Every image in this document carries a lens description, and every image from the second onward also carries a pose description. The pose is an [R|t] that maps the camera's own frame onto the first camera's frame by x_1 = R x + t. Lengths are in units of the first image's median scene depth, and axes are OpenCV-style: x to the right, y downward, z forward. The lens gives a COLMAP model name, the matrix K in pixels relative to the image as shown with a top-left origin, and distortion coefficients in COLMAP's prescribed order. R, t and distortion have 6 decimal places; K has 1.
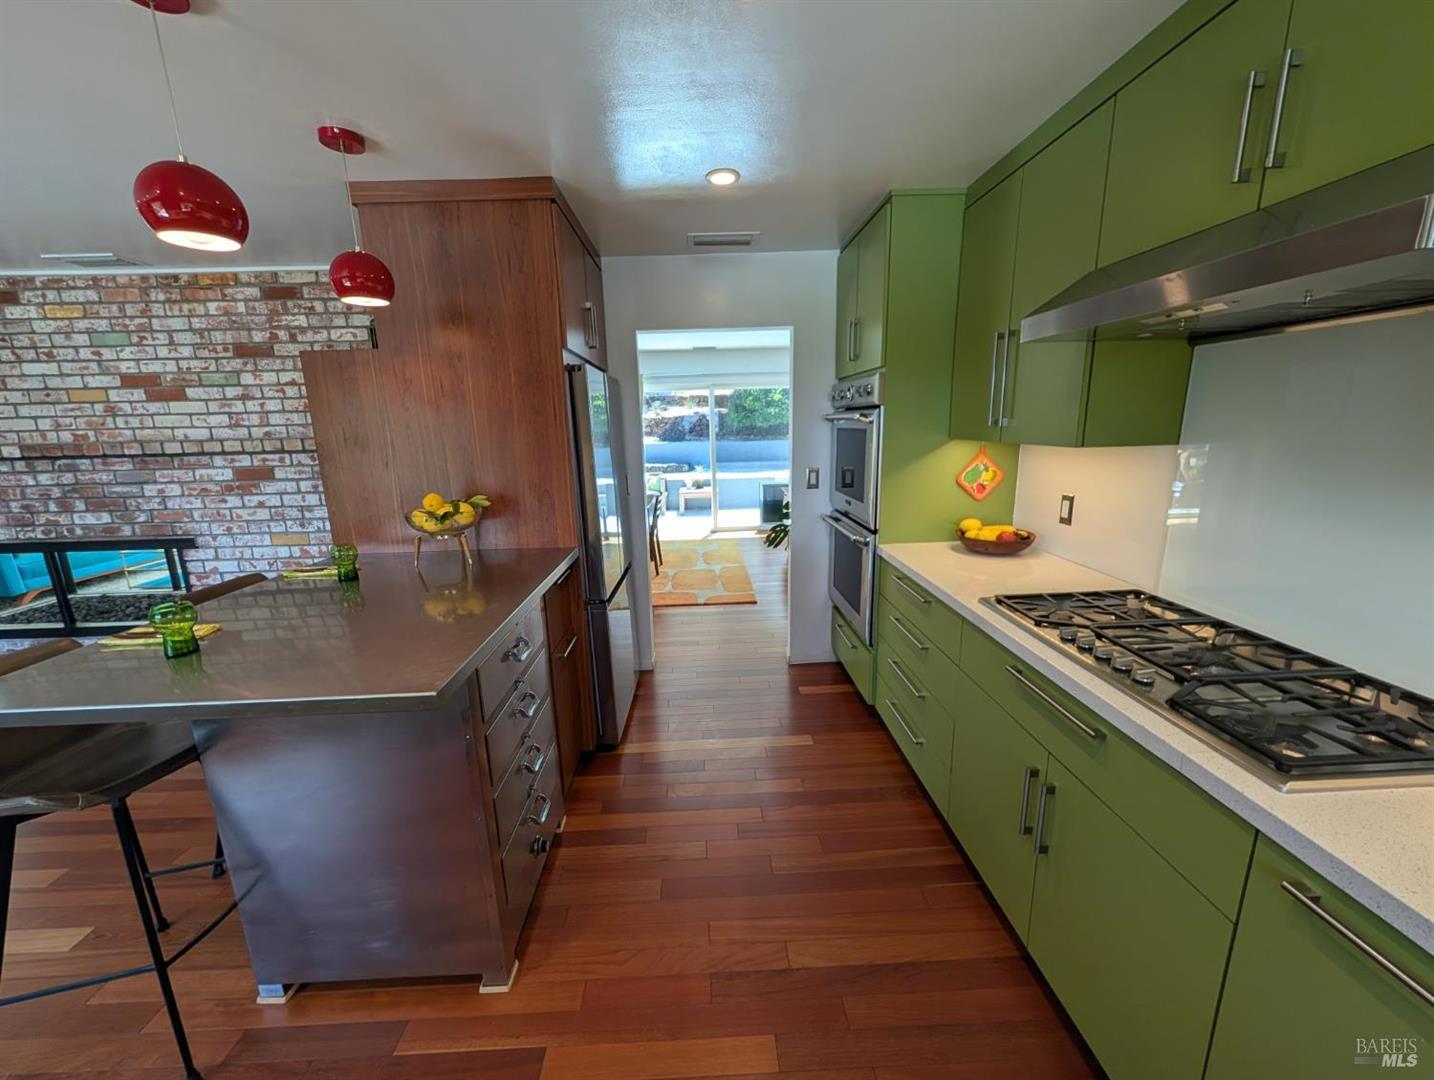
lens RADIAL K [[547.2, 0, 714.0], [0, 547.2, 544.7], [0, 0, 1]] dist [-0.001083, 0.000136]
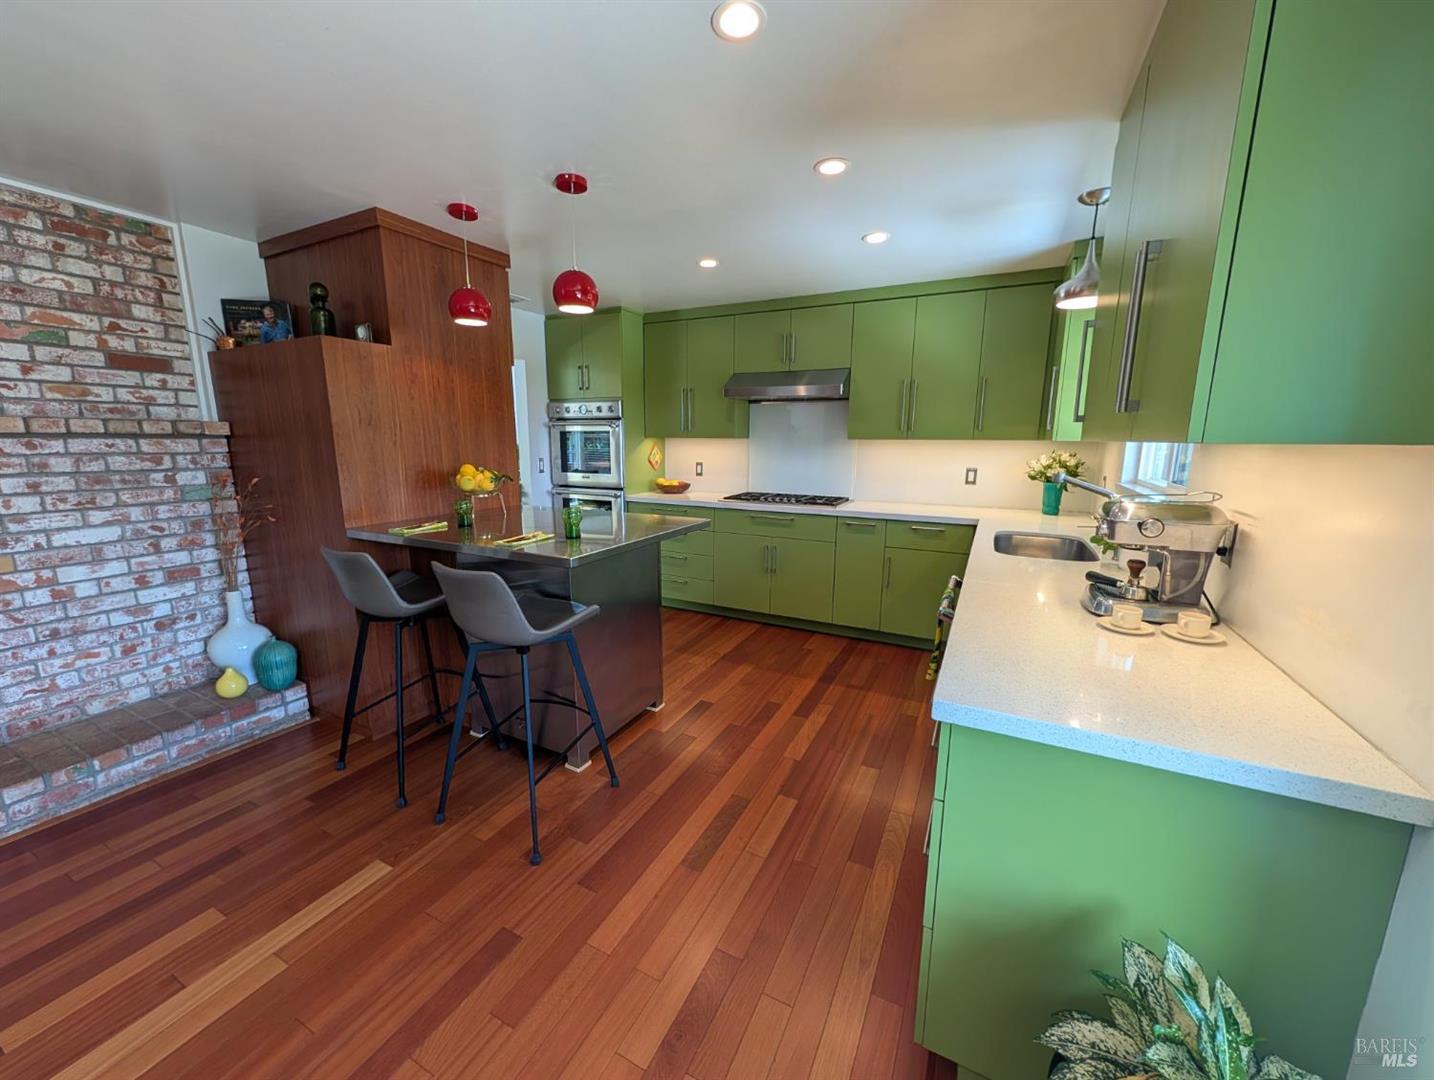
lens RADIAL K [[547.2, 0, 714.0], [0, 547.2, 544.7], [0, 0, 1]] dist [-0.001083, 0.000136]
pose [[0.483671, -0.140107, 0.863963, -1.294282], [0.175861, 0.982531, 0.060883, 0.112766], [-0.857400, 0.122490, 0.499861, -0.136663]]
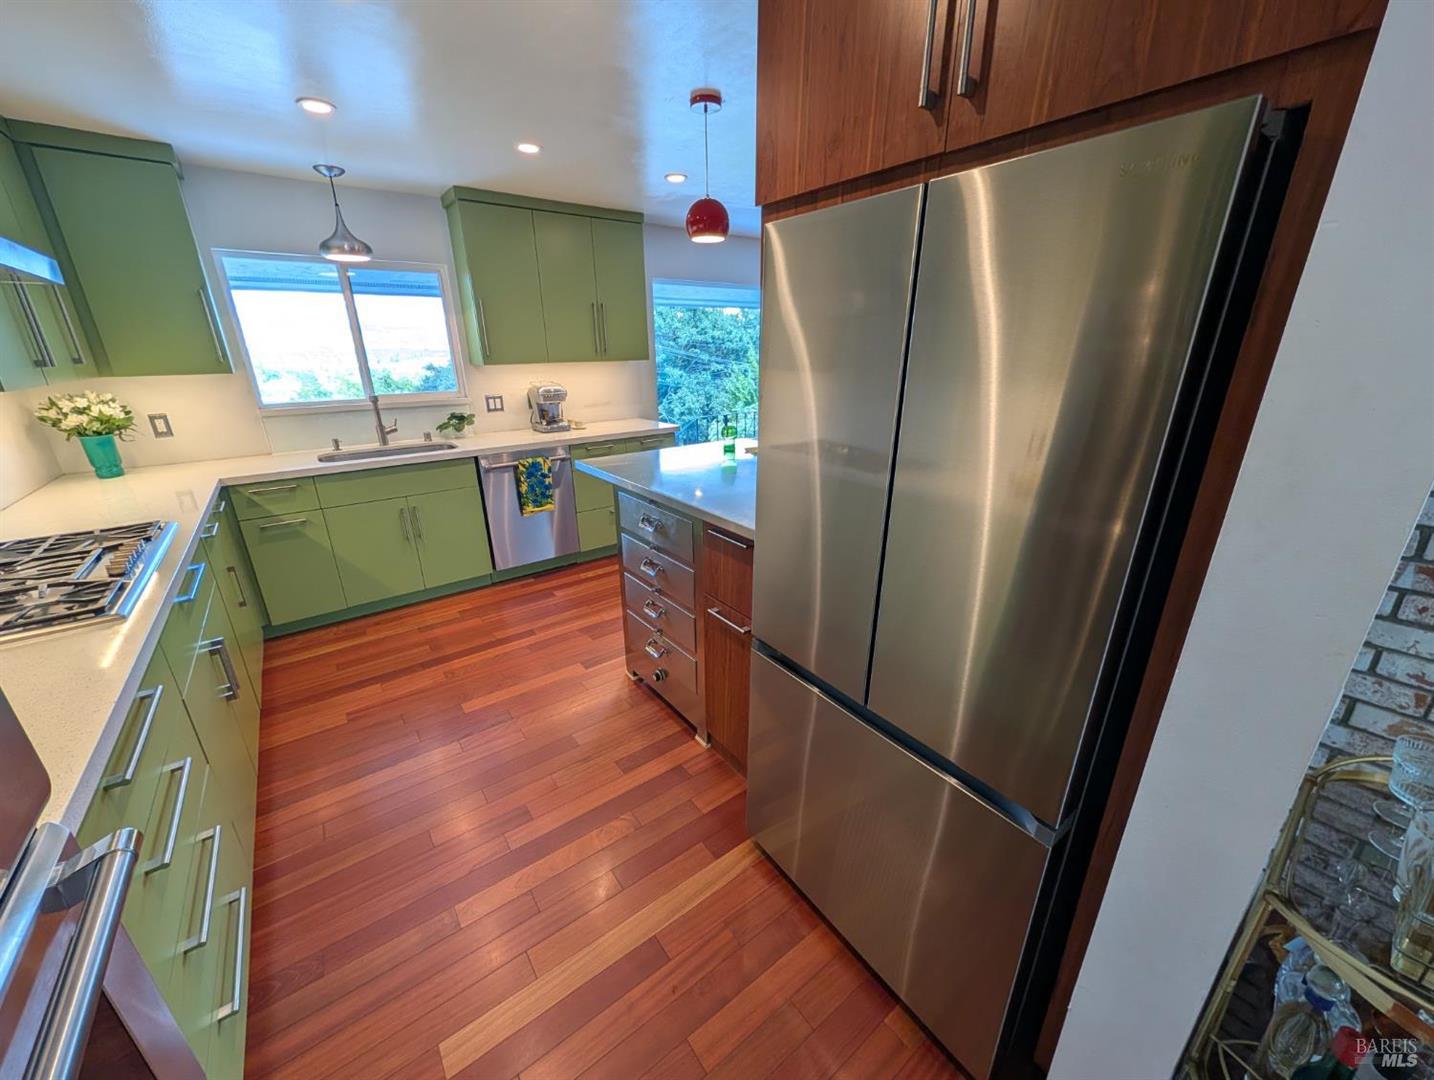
lens RADIAL K [[547.2, 0, 714.0], [0, 547.2, 544.7], [0, 0, 1]] dist [-0.001083, 0.000136]
pose [[-0.814475, 0.234227, -0.530818, 0.159810], [-0.094834, 0.848844, 0.520068, -0.328758], [0.572395, 0.473922, -0.669150, 1.456350]]
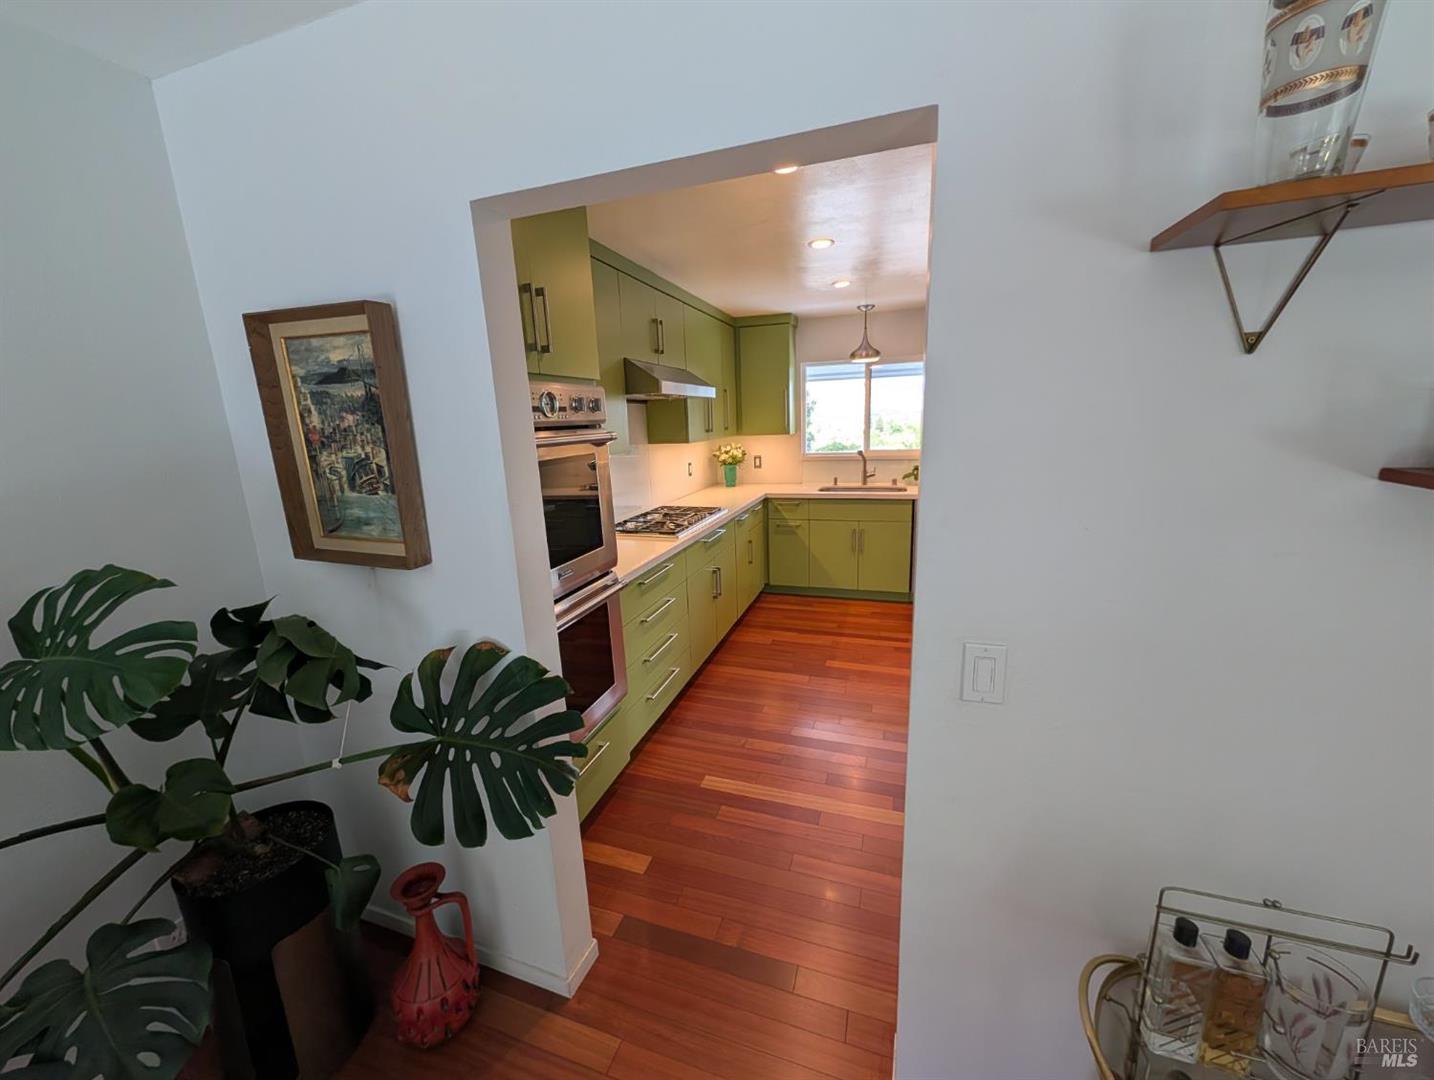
lens RADIAL K [[547.2, 0, 714.0], [0, 547.2, 544.7], [0, 0, 1]] dist [-0.001083, 0.000136]
pose [[-0.935198, -0.014590, 0.353826, -0.184841], [0.141559, 0.900447, 0.411286, -0.438747], [-0.324602, 0.434721, -0.840030, 1.877503]]
